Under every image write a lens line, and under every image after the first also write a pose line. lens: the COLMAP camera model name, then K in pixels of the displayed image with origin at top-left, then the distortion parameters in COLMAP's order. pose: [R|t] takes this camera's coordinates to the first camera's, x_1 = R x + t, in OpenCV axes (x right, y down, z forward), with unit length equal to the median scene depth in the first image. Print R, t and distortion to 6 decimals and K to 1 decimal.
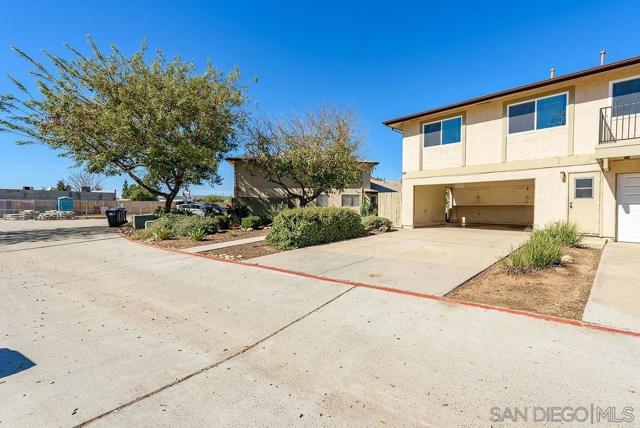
lens RADIAL K [[279.9, 0, 320.5], [0, 279.9, 213.6], [0, 0, 1]] dist [0.005586, -0.002651]
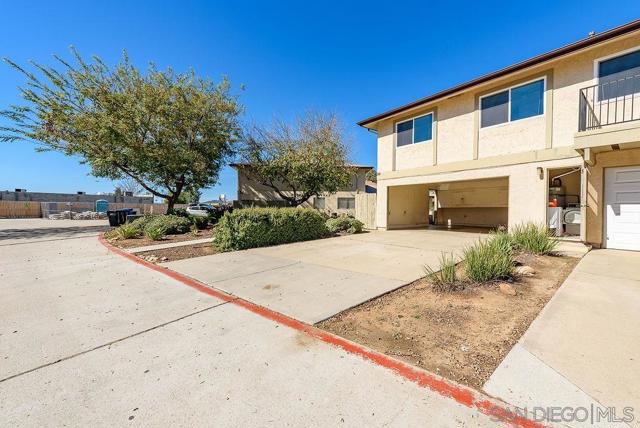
lens RADIAL K [[250.9, 0, 317.2], [0, 250.9, 213.1], [0, 0, 1]] dist [0.006772, -0.002414]
pose [[0.996928, 0.004939, -0.078170, 0.183096], [-0.005885, 0.999912, -0.011883, 0.005532], [0.078105, 0.012306, 0.996869, 0.128913]]
